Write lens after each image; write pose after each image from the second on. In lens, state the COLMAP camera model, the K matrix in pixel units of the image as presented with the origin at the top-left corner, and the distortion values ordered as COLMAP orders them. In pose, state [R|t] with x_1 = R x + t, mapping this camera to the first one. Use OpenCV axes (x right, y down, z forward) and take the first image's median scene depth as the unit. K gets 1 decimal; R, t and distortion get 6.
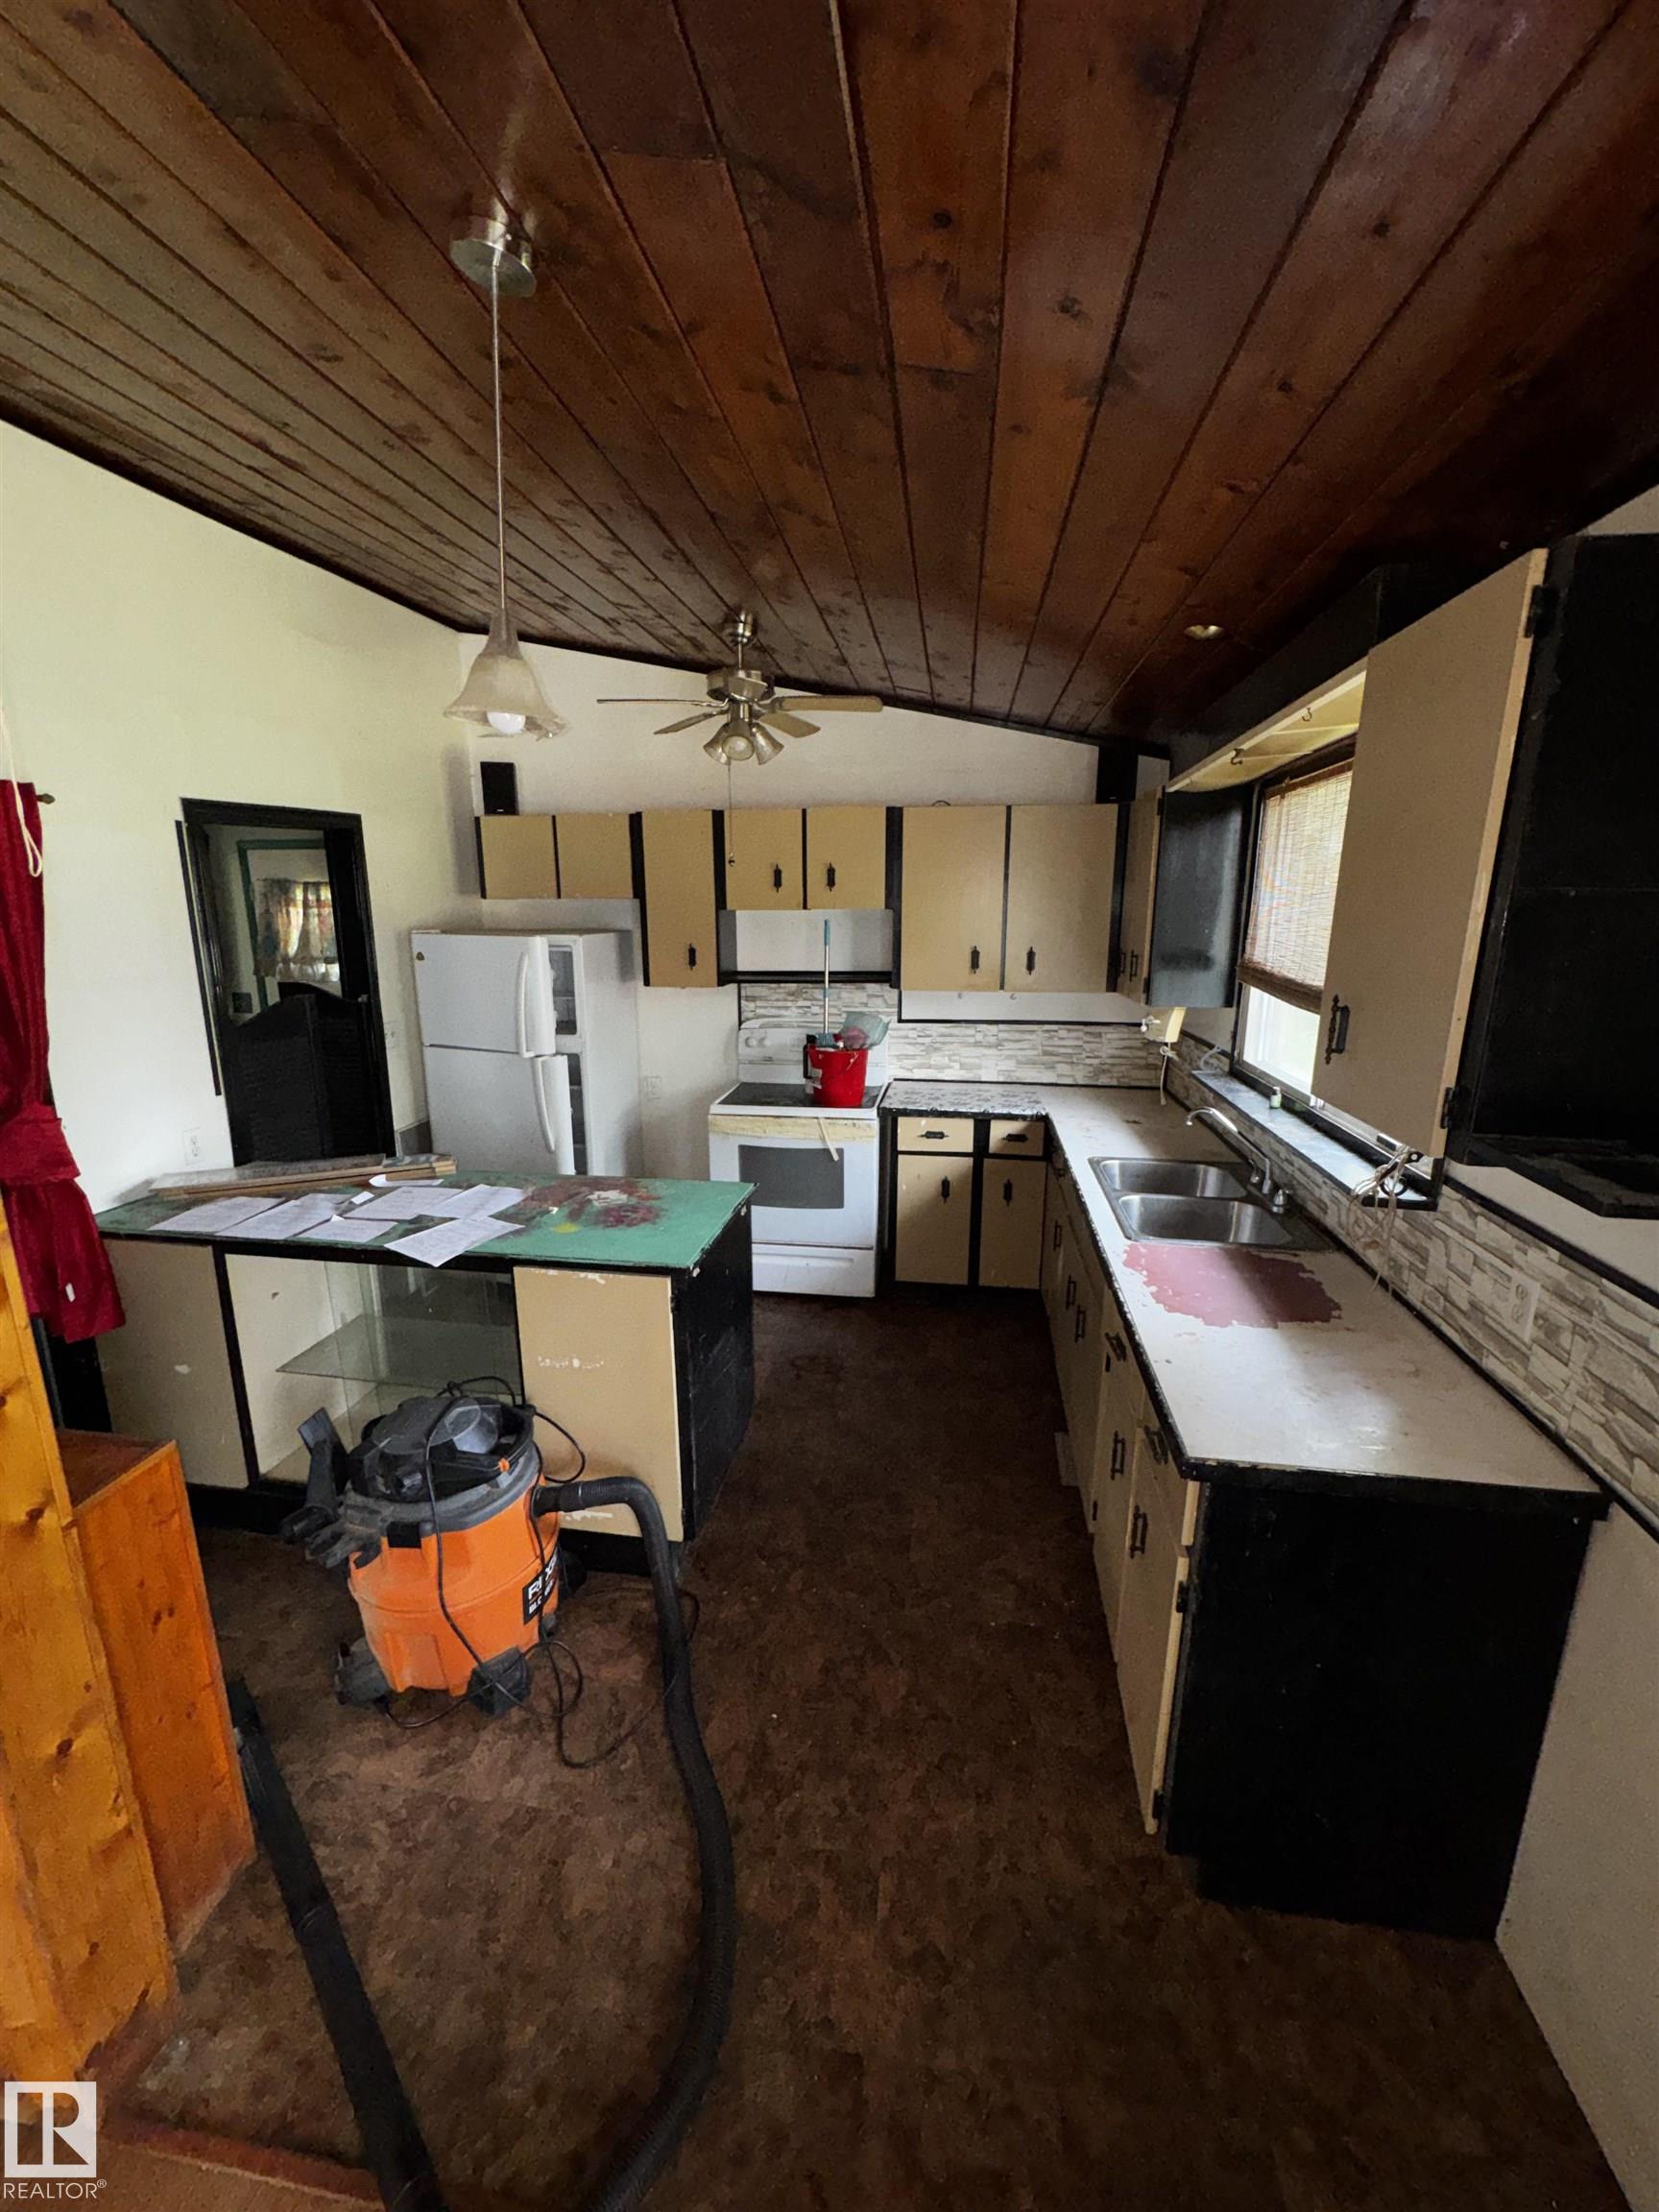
lens RADIAL K [[880.7, 0, 835.3], [0, 880.7, 1102.3], [0, 0, 1]] dist [-0.004879, 0.000738]
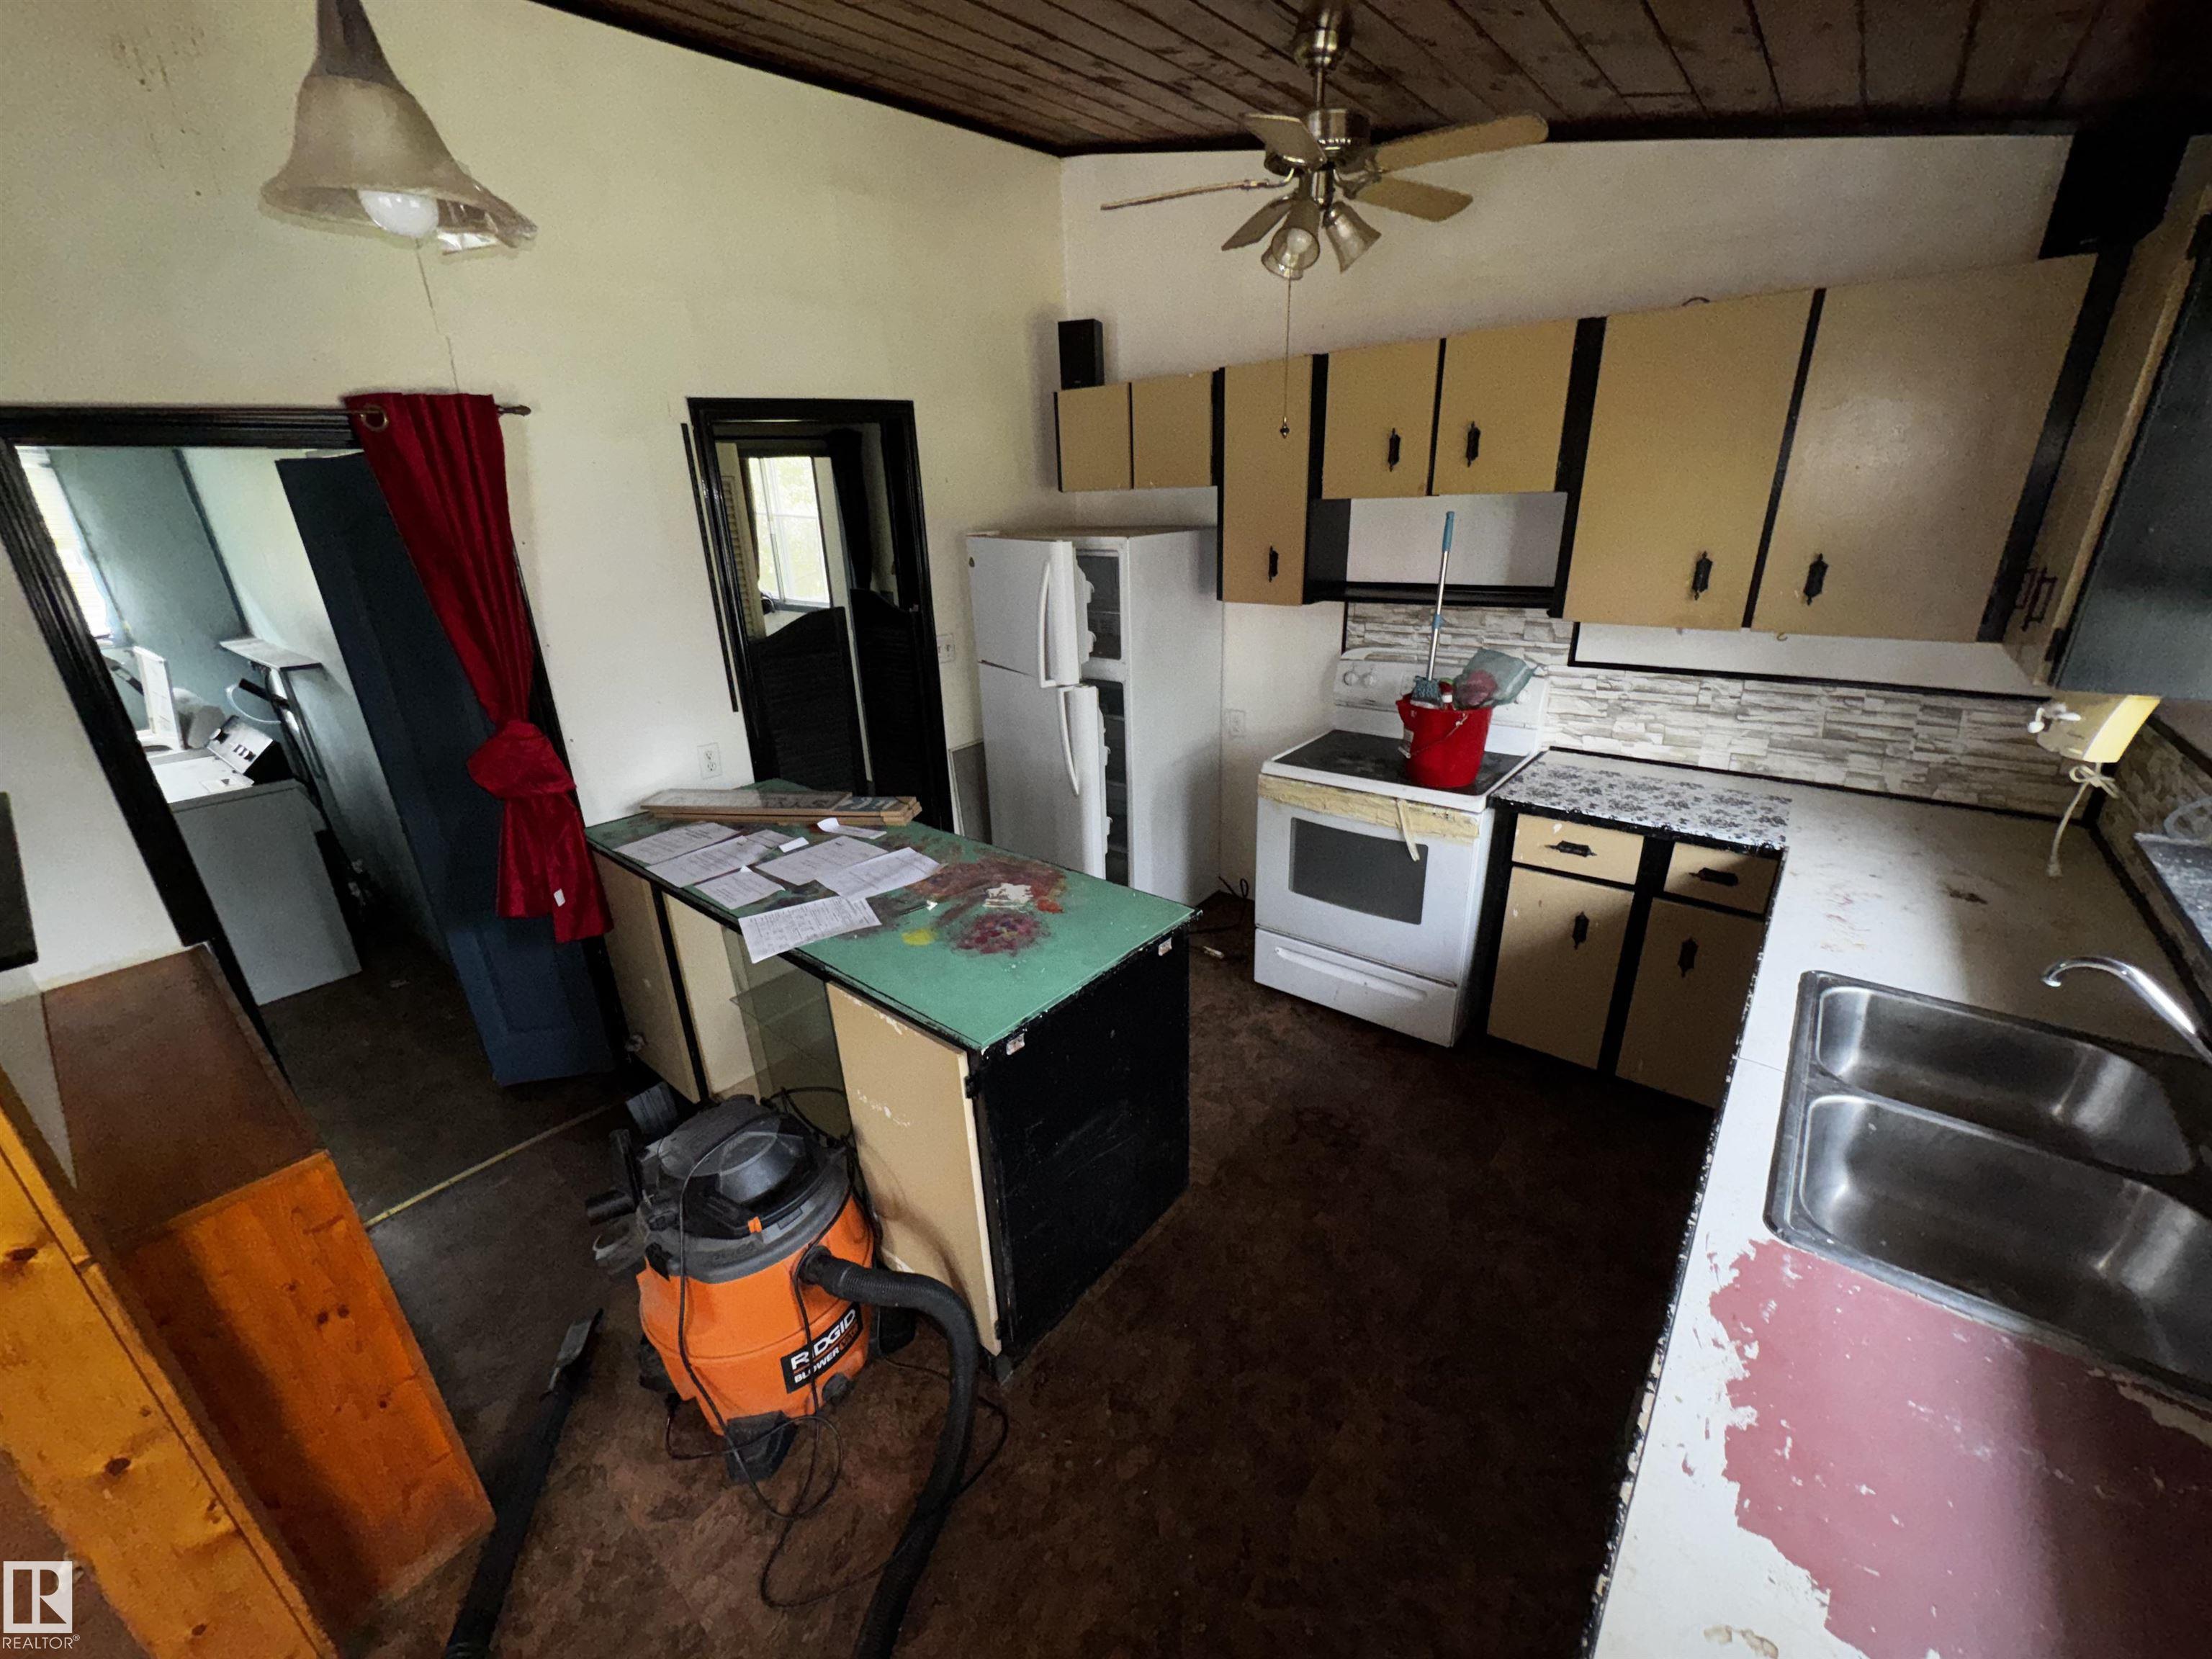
lens RADIAL K [[880.7, 0, 1109.4], [0, 880.7, 833.7], [0, 0, 1]] dist [-0.004879, 0.000738]
pose [[0.858938, 0.158269, -0.487008, 0.140578], [-0.078619, 0.980522, 0.179990, -0.068856], [0.506009, -0.116312, 0.854650, 0.275194]]
